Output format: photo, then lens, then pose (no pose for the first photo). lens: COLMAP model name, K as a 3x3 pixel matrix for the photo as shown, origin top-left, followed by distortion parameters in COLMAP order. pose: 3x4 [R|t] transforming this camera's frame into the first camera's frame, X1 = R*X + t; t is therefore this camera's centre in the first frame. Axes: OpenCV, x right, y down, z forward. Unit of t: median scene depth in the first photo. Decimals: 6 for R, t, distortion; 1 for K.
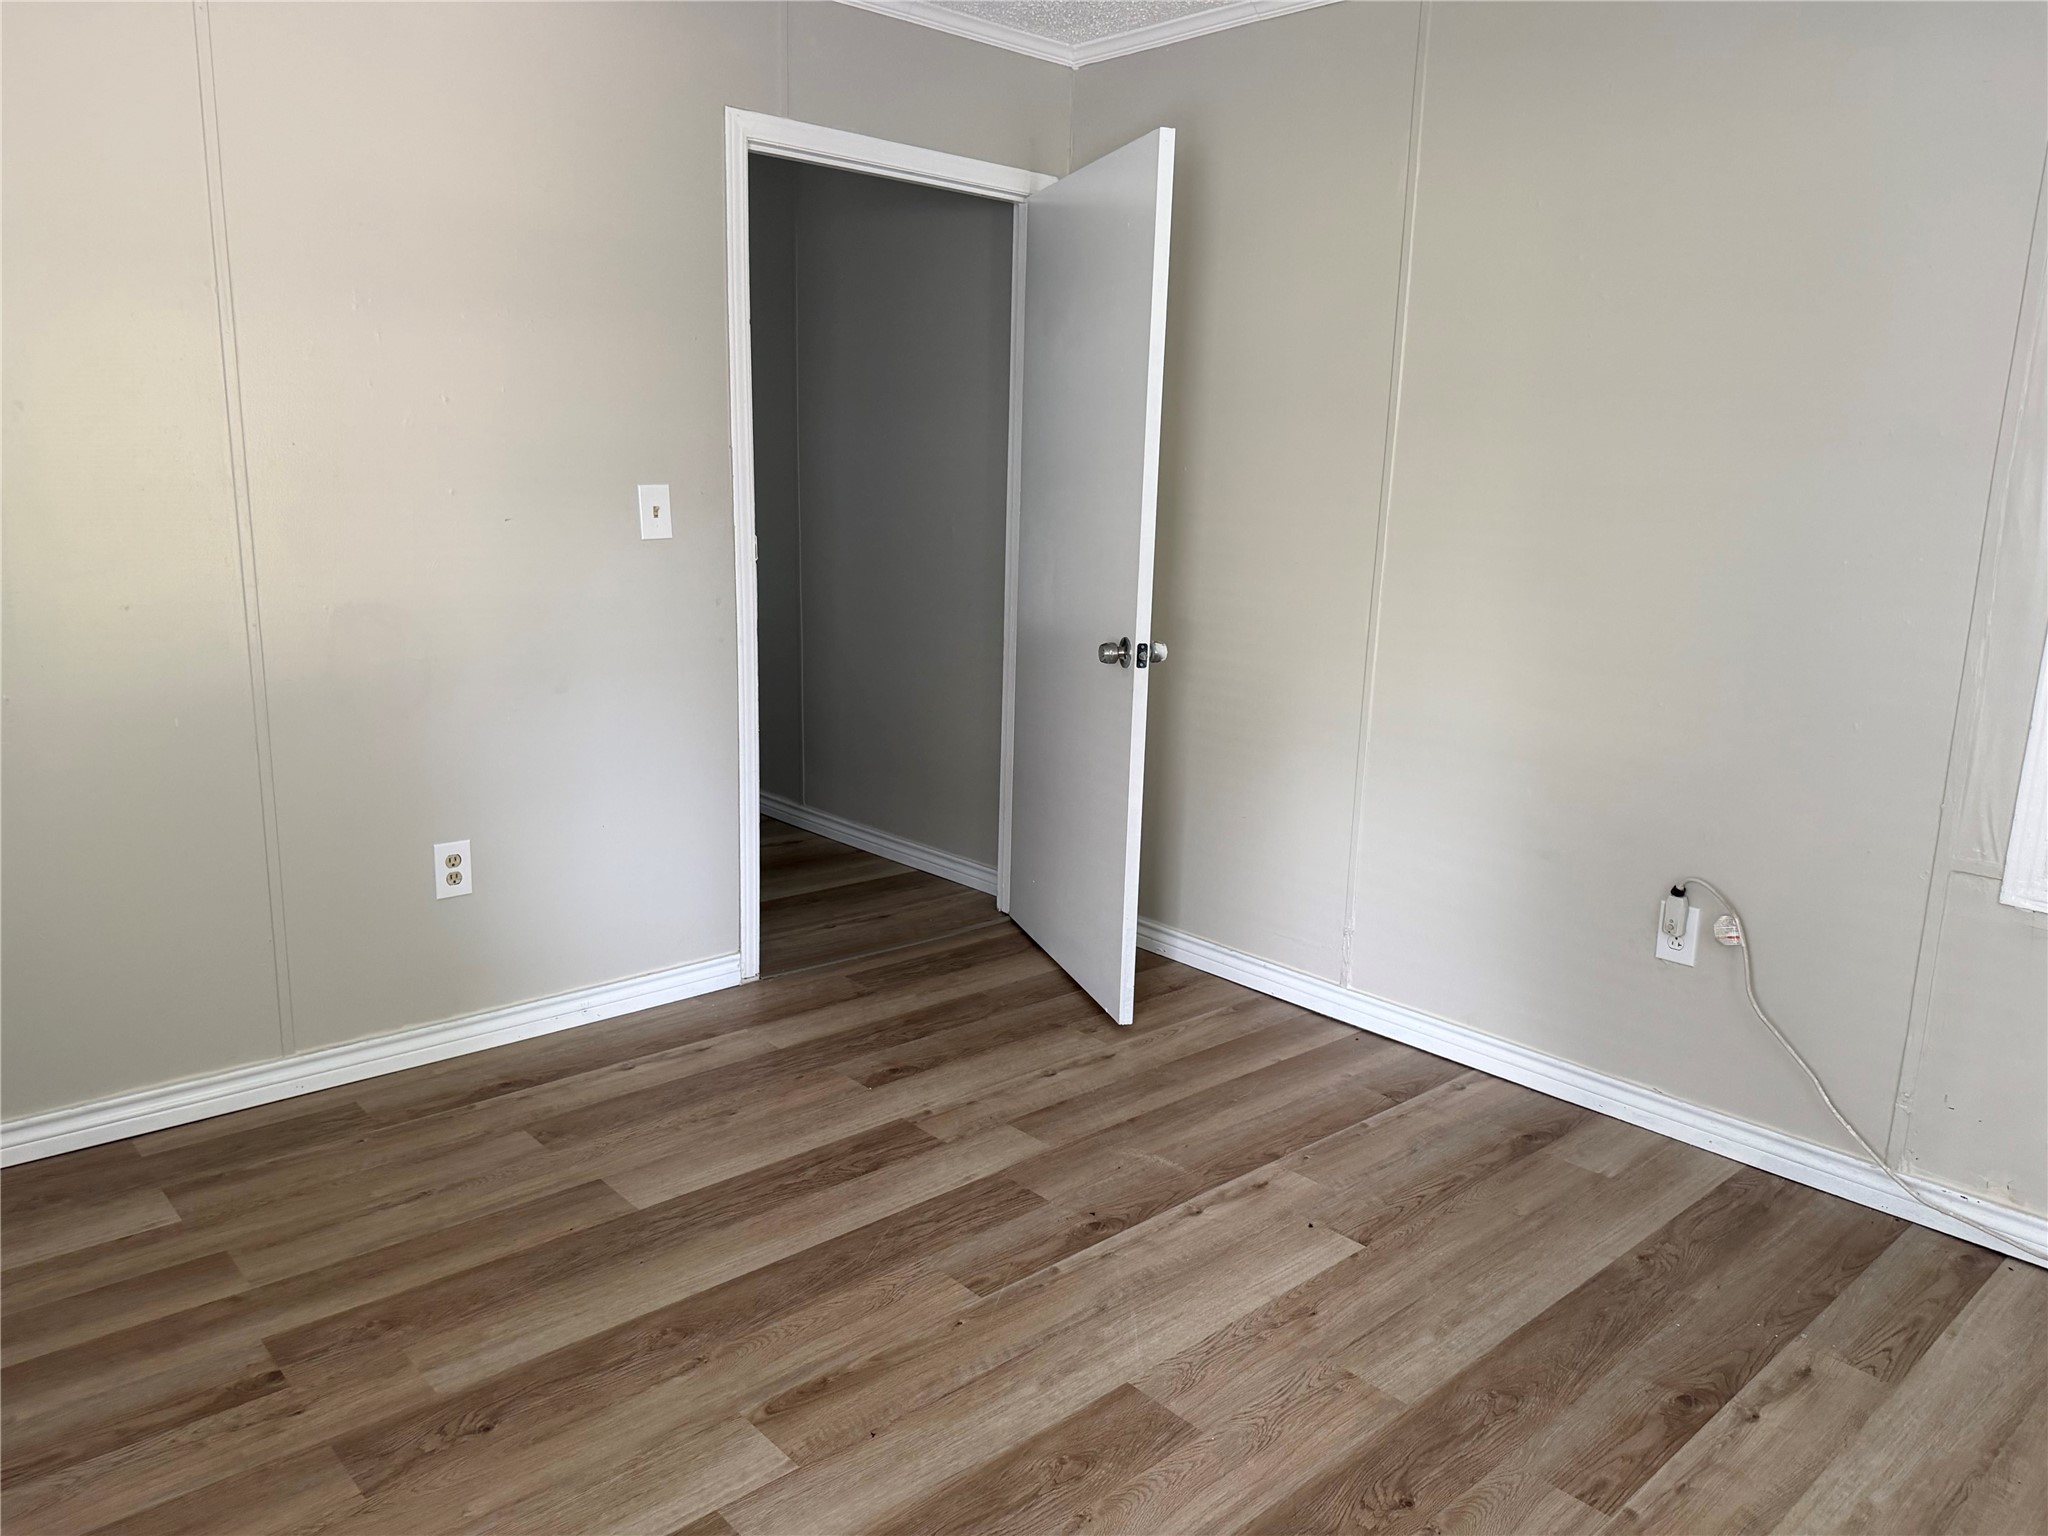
lens RADIAL K [[1448.4, 0, 1024.0], [0, 1448.4, 768.0], [0, 0, 1]] dist [0.003804, 0.001721]
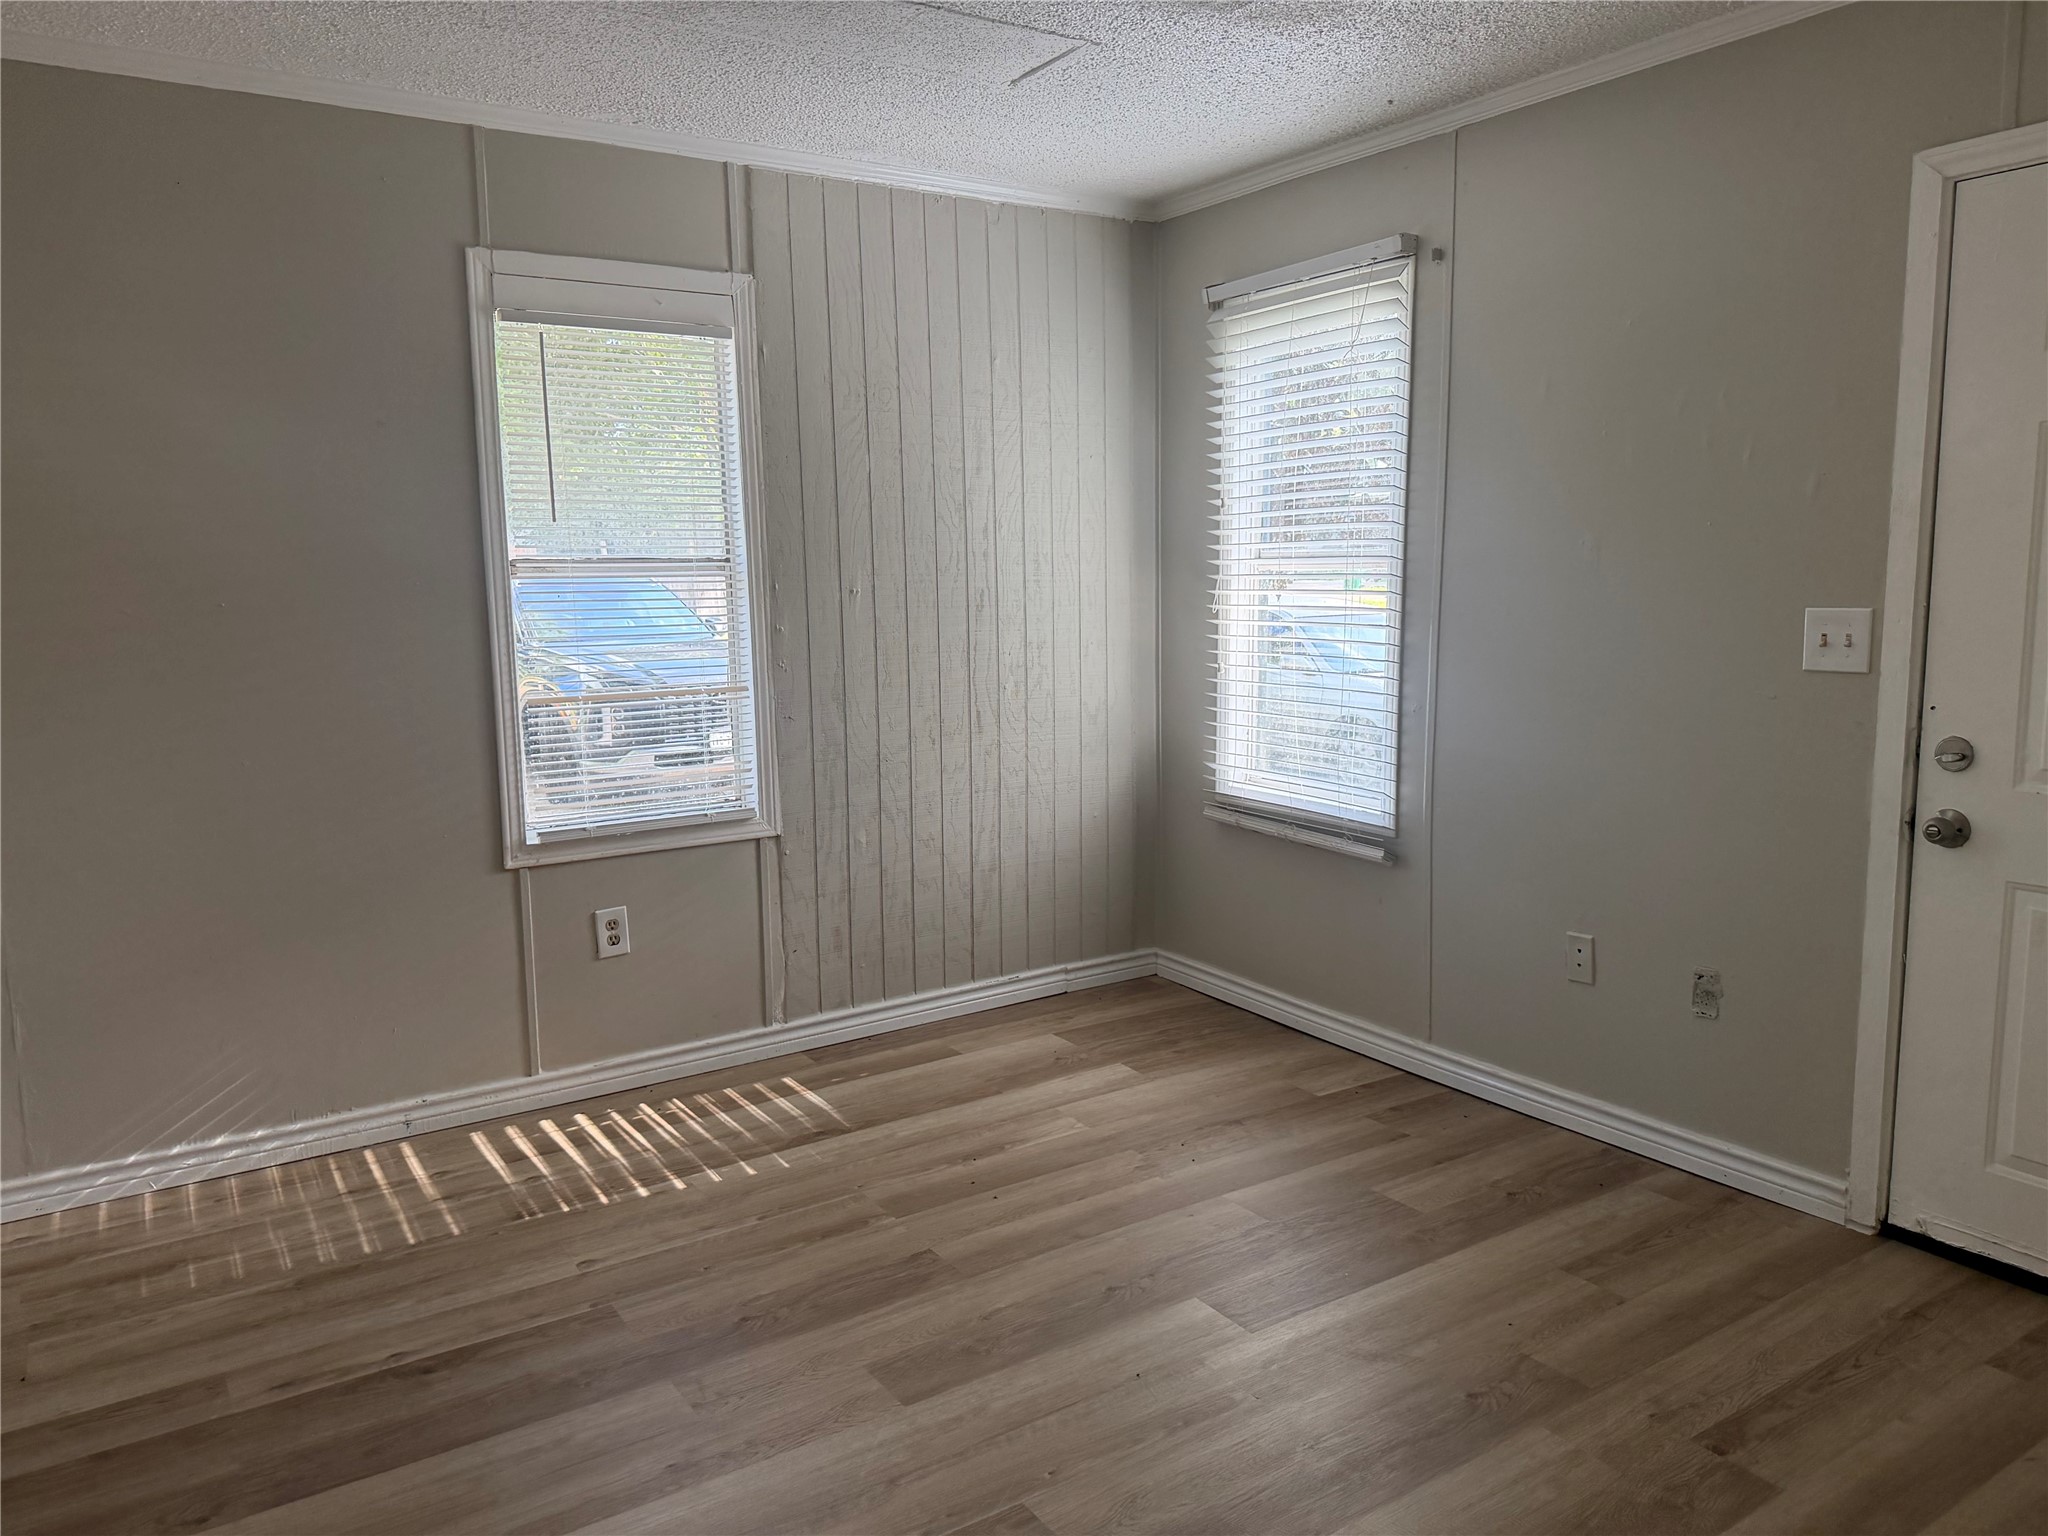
lens RADIAL K [[1448.4, 0, 1024.0], [0, 1448.4, 768.0], [0, 0, 1]] dist [0.003804, 0.001721]
pose [[-0.987855, -0.035650, 0.151236, -0.162003], [0.018866, 0.938604, 0.344480, -0.393107], [-0.154232, 0.343149, -0.926532, 1.818106]]
